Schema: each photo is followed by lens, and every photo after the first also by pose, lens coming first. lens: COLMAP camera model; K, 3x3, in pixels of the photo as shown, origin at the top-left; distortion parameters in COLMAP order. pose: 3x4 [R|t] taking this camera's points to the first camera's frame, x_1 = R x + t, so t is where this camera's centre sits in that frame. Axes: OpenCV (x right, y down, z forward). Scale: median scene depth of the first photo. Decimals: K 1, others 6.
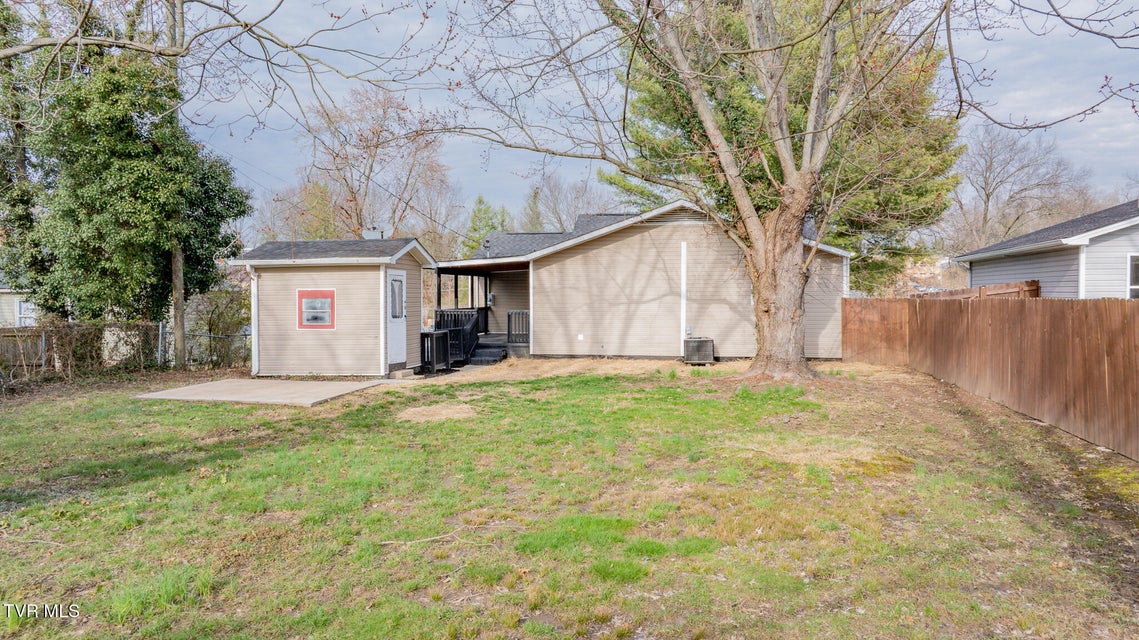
lens RADIAL K [[804.8, 0, 567.3], [0, 804.8, 320.9], [0, 0, 1]] dist [-0.011730, -0.006164]
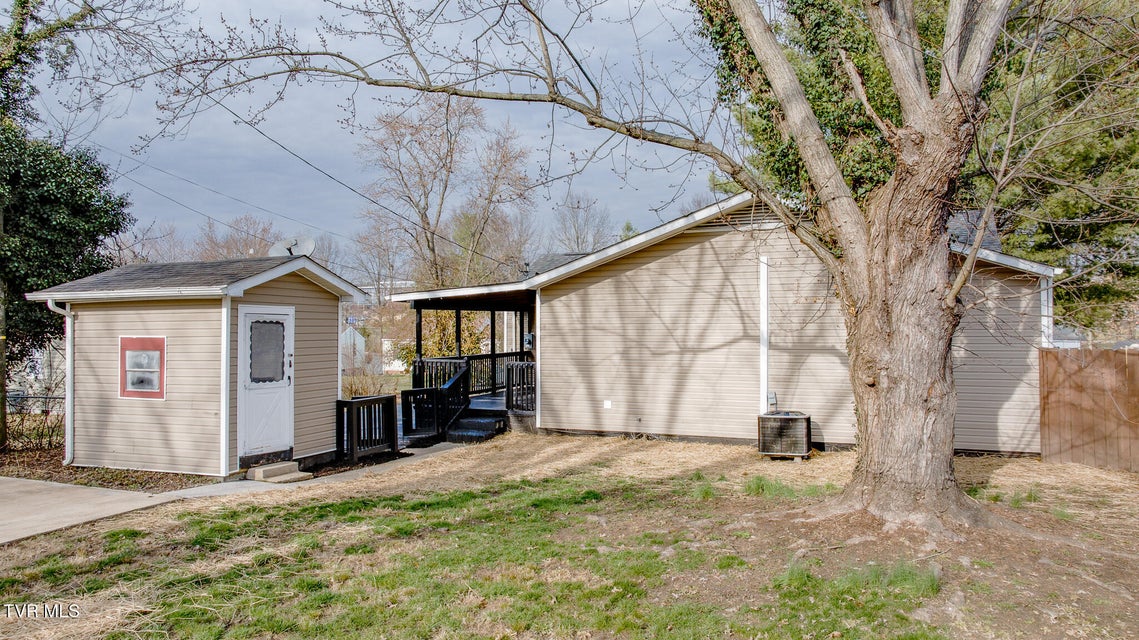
lens RADIAL K [[816.5, 0, 570.6], [0, 816.5, 316.2], [0, 0, 1]] dist [-0.029755, 0.011013]
pose [[0.979127, -0.003926, -0.203211, 0.133294], [-0.004502, 0.999149, -0.040992, -0.026063], [0.203199, 0.041051, 0.978276, 0.371367]]
